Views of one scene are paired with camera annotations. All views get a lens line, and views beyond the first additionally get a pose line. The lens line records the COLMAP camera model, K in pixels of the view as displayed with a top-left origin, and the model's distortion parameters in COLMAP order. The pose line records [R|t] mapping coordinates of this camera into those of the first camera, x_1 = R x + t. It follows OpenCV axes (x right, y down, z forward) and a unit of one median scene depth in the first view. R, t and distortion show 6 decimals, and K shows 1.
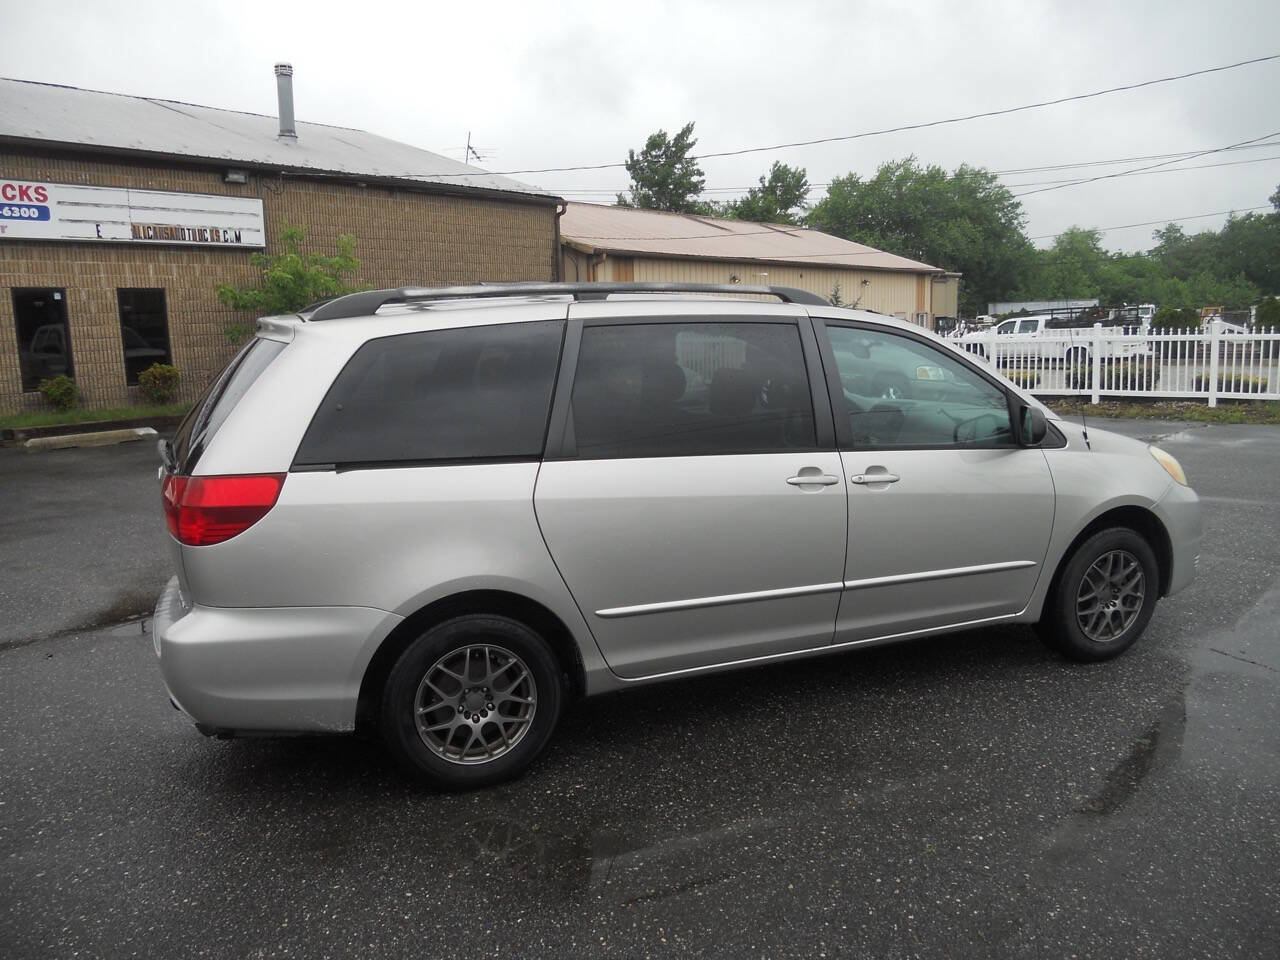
lens RADIAL K [[980.6, 0, 629.0], [0, 980.6, 474.9], [0, 0, 1]] dist [-0.016830, -0.027987]
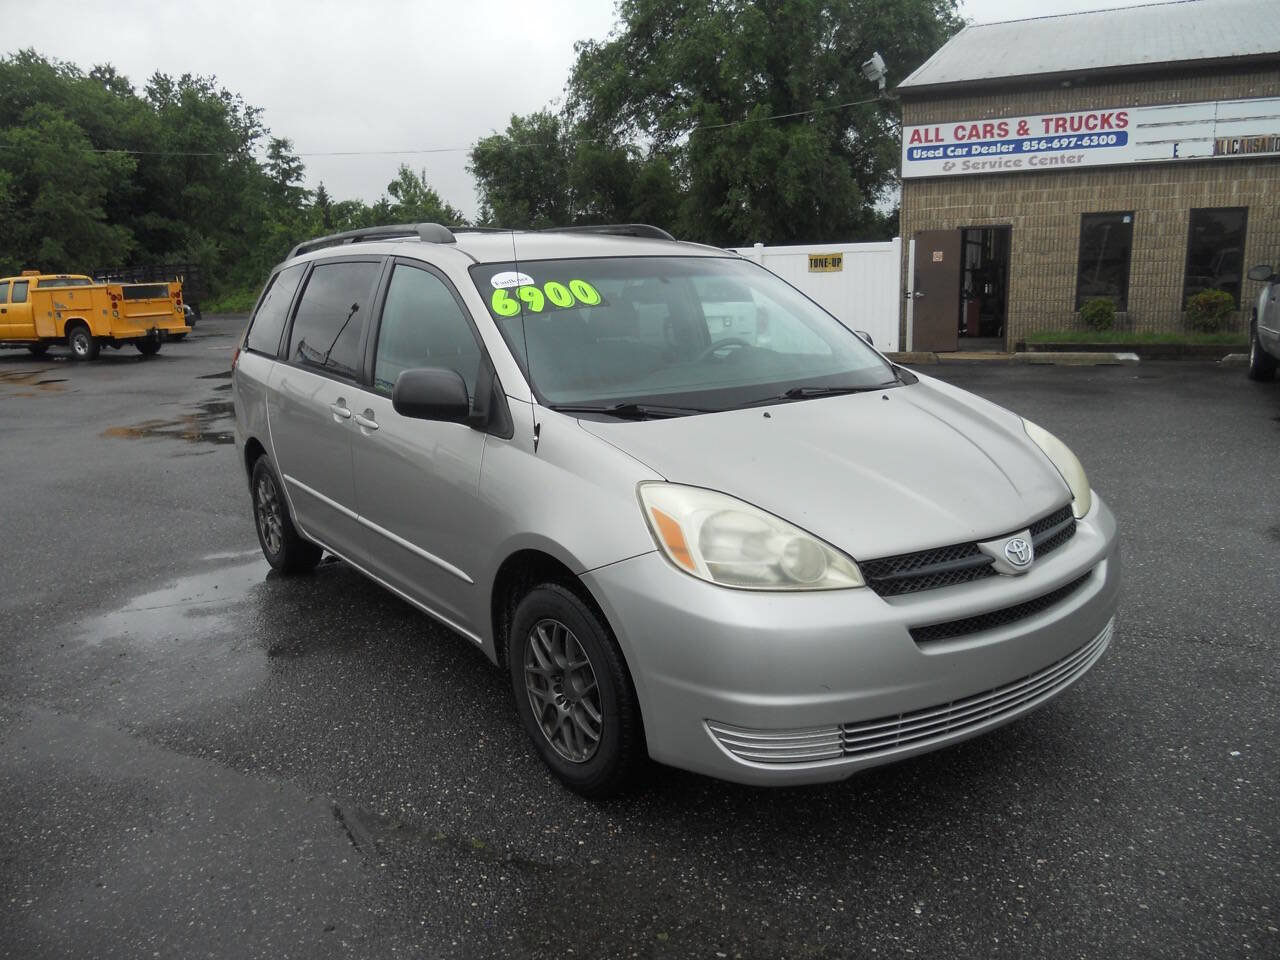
lens RADIAL K [[980.6, 0, 651.3], [0, 980.6, 477.7], [0, 0, 1]] dist [-0.016830, -0.027987]
pose [[0.238239, 0.208900, -0.948474, 0.344396], [-0.128101, 0.974820, 0.182526, -0.042938], [0.962721, 0.078016, 0.259001, 0.279685]]
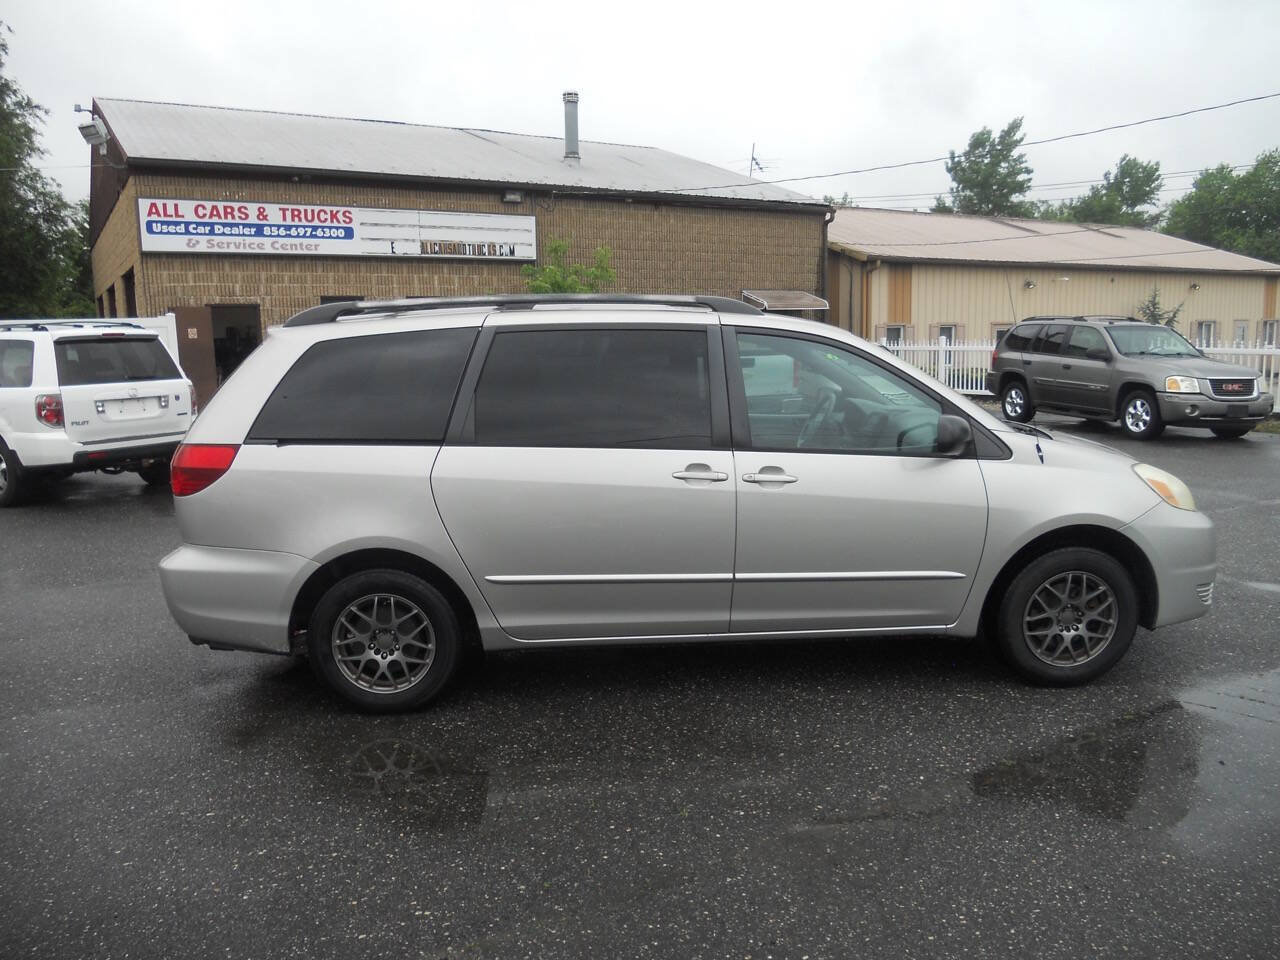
lens RADIAL K [[980.6, 0, 635.0], [0, 980.6, 478.1], [0, 0, 1]] dist [-0.016830, -0.027987]
pose [[0.945750, 0.053018, -0.320540, 0.123569], [-0.054111, 0.998520, 0.005503, 0.001496], [0.320357, 0.012140, 0.947219, -0.011987]]
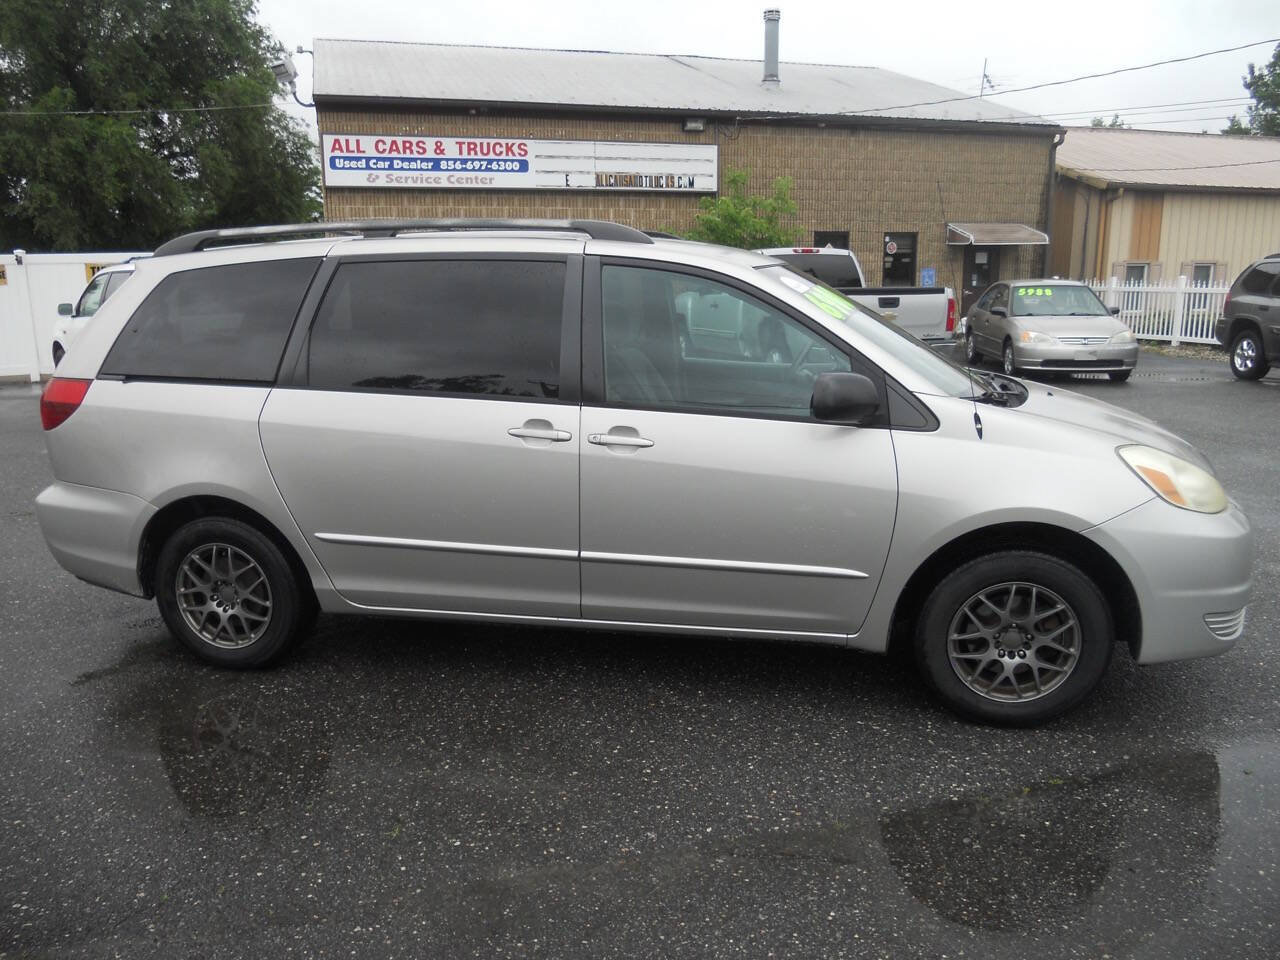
lens RADIAL K [[980.6, 0, 638.6], [0, 980.6, 474.0], [0, 0, 1]] dist [-0.016830, -0.027987]
pose [[0.832933, 0.123476, -0.539422, 0.202288], [-0.093440, 0.992173, 0.082831, -0.011178], [0.545428, -0.018590, 0.837952, 0.074956]]
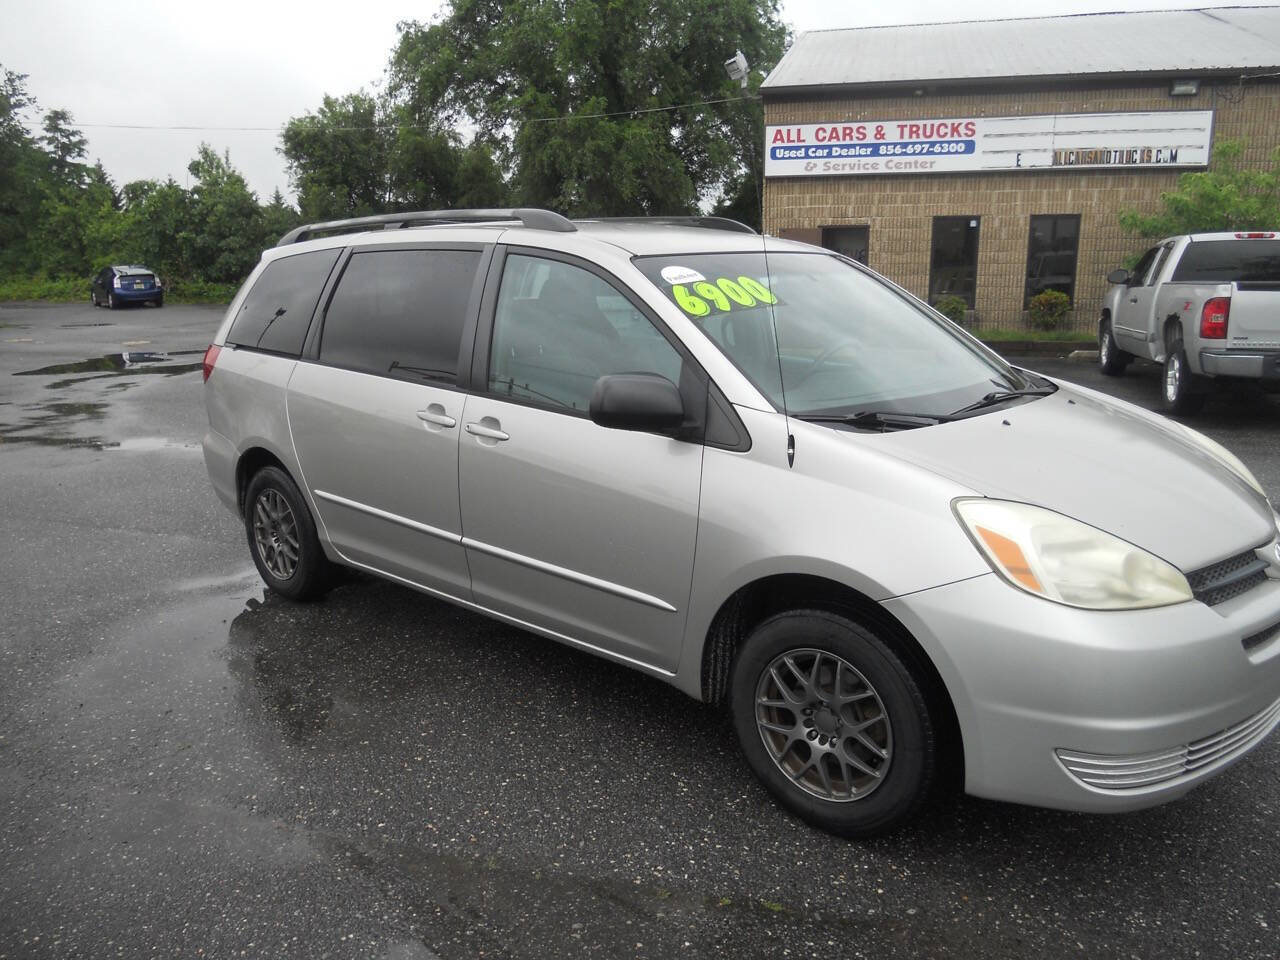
lens RADIAL K [[980.6, 0, 647.7], [0, 980.6, 476.3], [0, 0, 1]] dist [-0.016830, -0.027987]
pose [[0.428238, 0.206543, -0.879746, 0.296431], [-0.141085, 0.976873, 0.160669, -0.032016], [0.892585, 0.055314, 0.447474, 0.202283]]
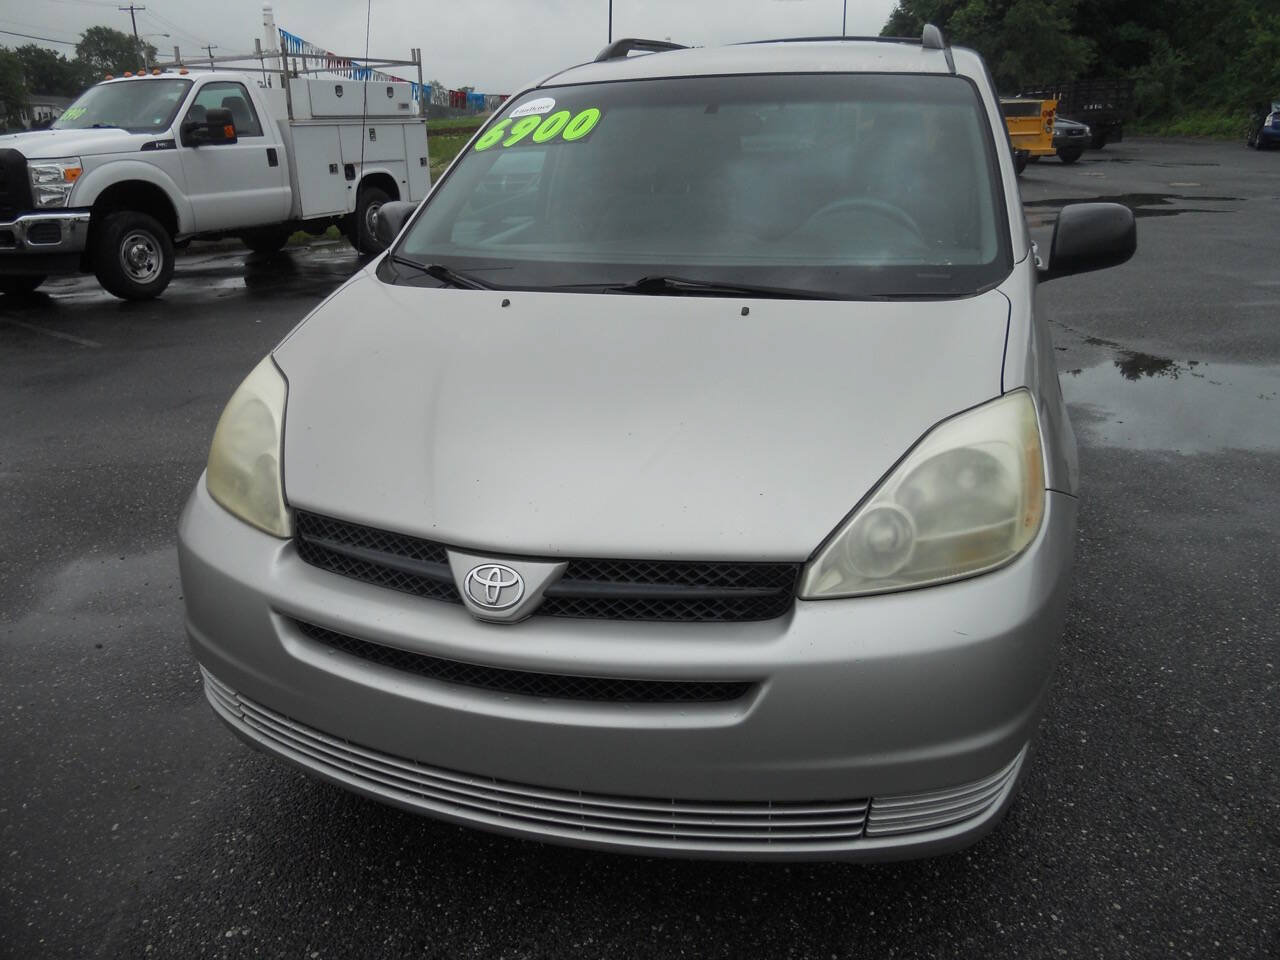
lens RADIAL K [[980.6, 0, 640.3], [0, 980.6, 494.7], [0, 0, 1]] dist [-0.016830, -0.027987]
pose [[-0.658653, 0.301205, -0.689530, 0.251250], [-0.084887, 0.880789, 0.465837, -0.067998], [0.747643, 0.365357, -0.554566, 0.467845]]
